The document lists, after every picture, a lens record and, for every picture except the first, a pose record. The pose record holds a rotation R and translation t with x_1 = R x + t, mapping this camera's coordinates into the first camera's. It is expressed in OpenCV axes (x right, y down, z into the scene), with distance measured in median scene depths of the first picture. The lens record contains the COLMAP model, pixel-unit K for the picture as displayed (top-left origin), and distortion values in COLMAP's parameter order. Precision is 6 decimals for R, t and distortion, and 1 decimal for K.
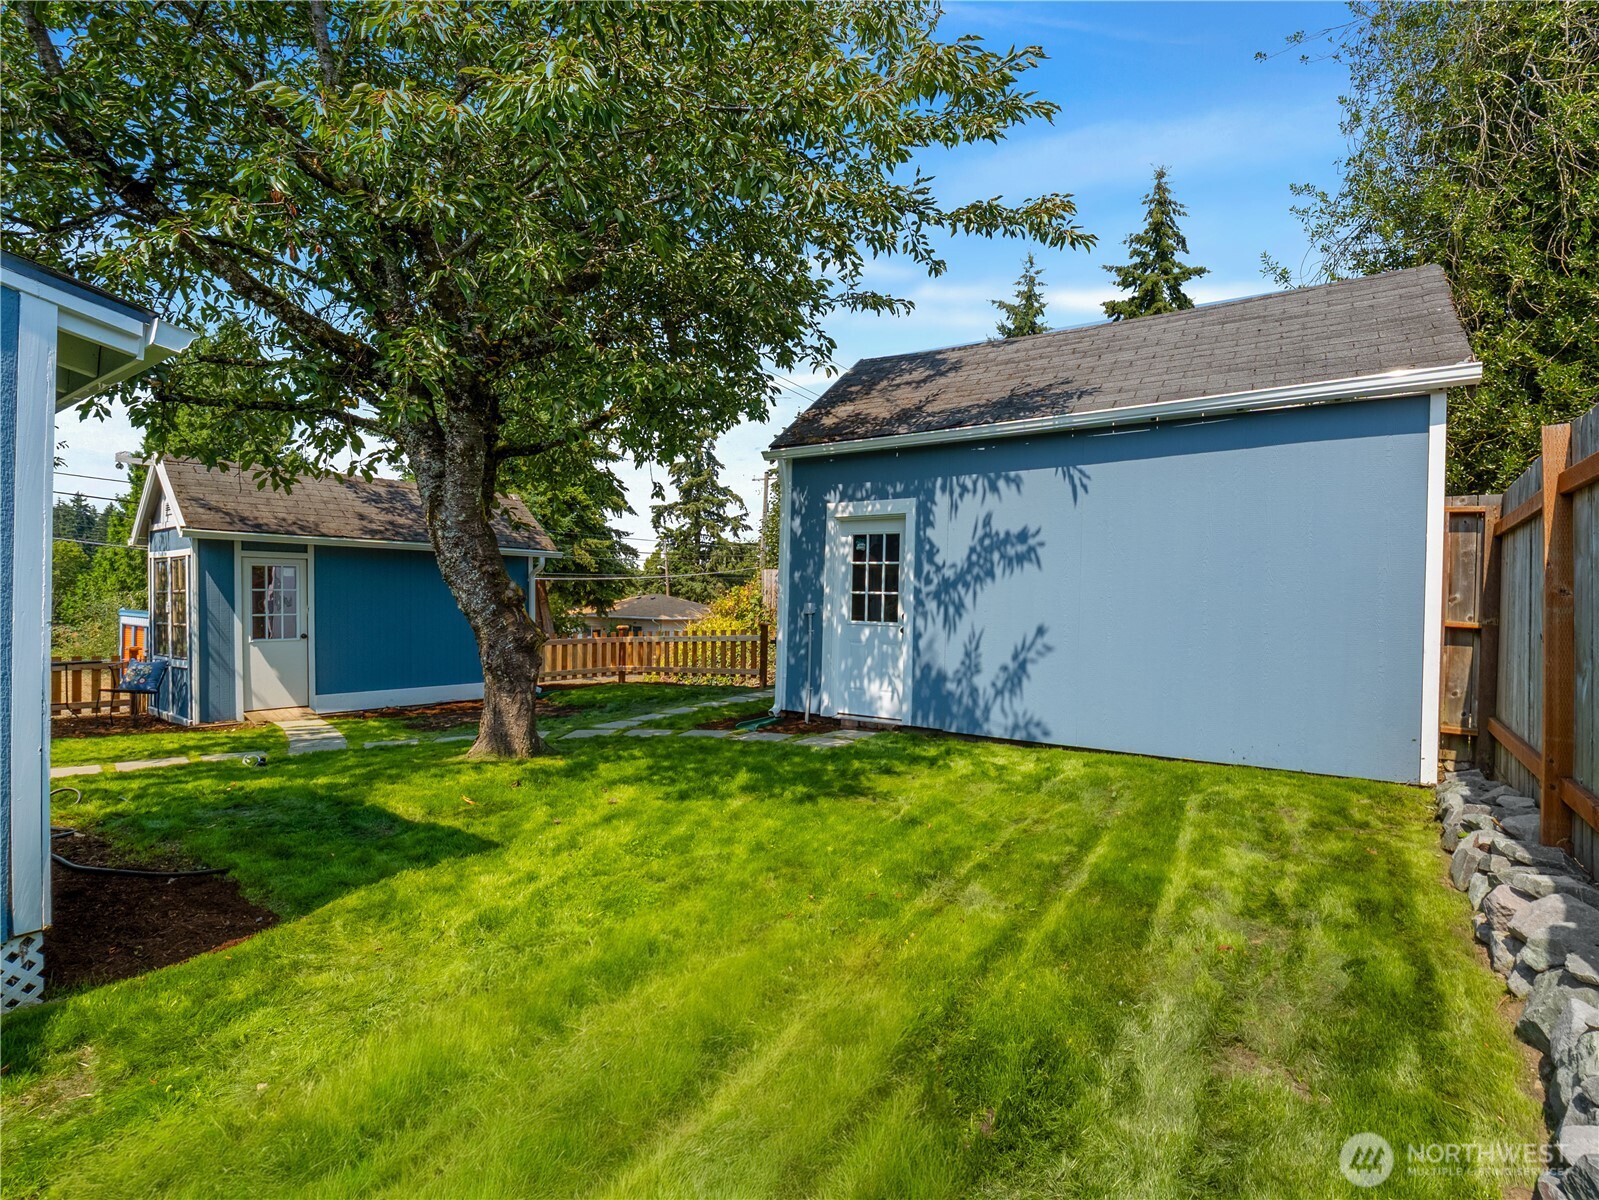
lens RADIAL K [[786.0, 0, 799.5], [0, 786.0, 600.0], [0, 0, 1]] dist [-0.003114, -0.000810]
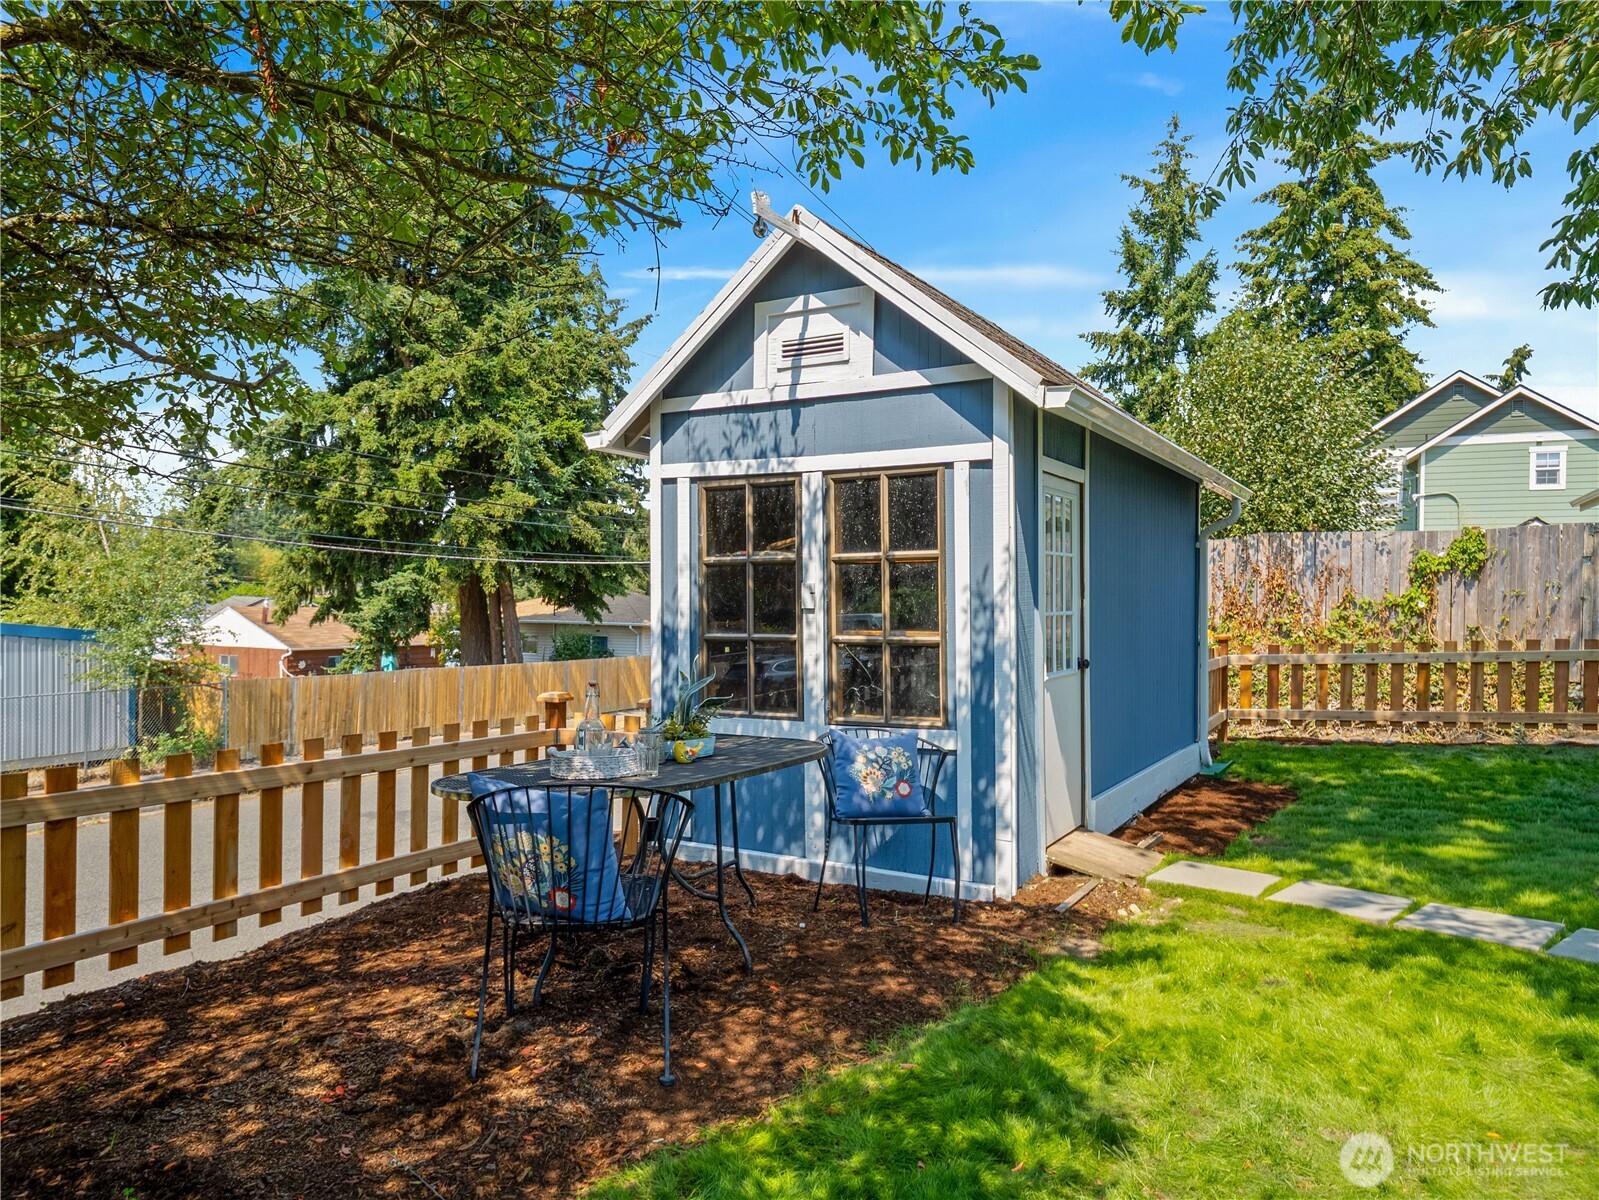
lens RADIAL K [[1047.2, 0, 799.5], [0, 1047.2, 600.0], [0, 0, 1]] dist [0.029760, -0.000865]
pose [[0.986507, -0.002995, 0.163689, -1.212605], [0.002971, 0.999996, 0.000391, 0.015957], [-0.163690, 0.000101, 0.986512, 0.628977]]
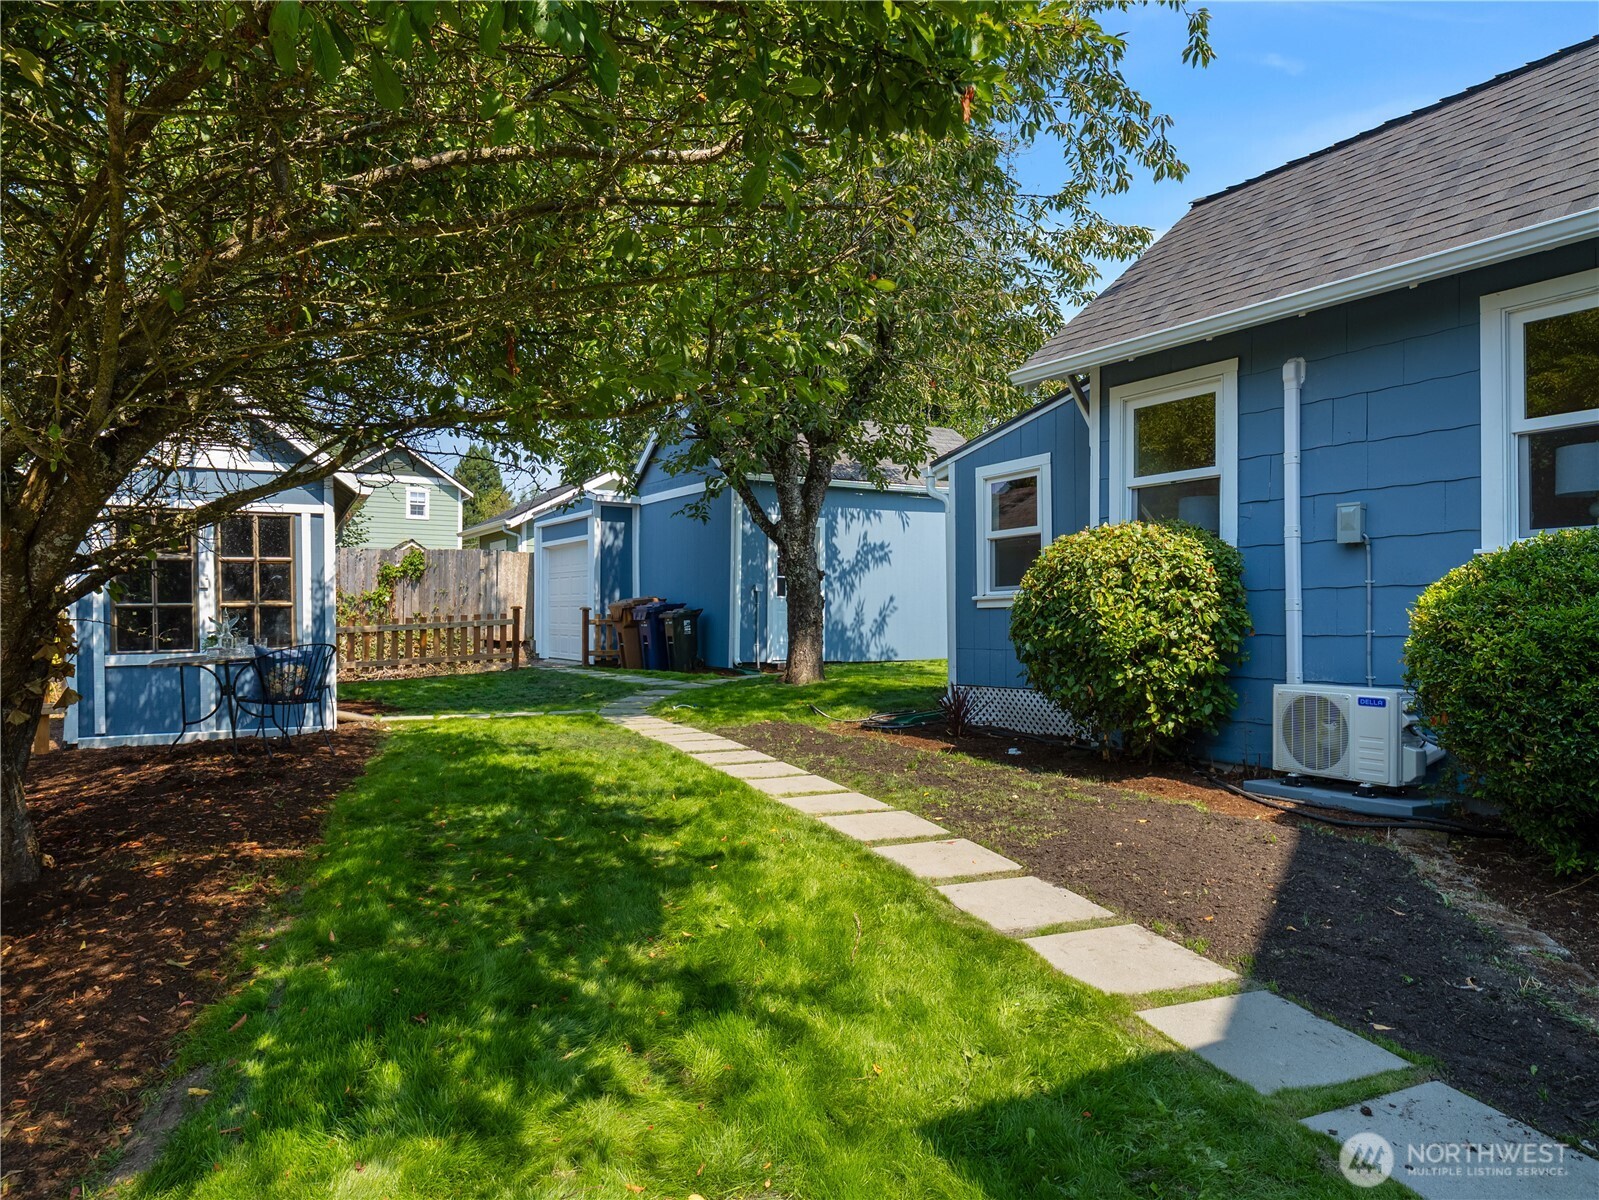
lens RADIAL K [[1047.2, 0, 799.5], [0, 1047.2, 600.0], [0, 0, 1]] dist [0.029760, -0.000865]
pose [[0.393785, -0.002044, 0.919200, -1.907571], [0.006467, 0.999979, -0.000547, 0.039109], [-0.919180, 0.006160, 0.393790, 0.223062]]
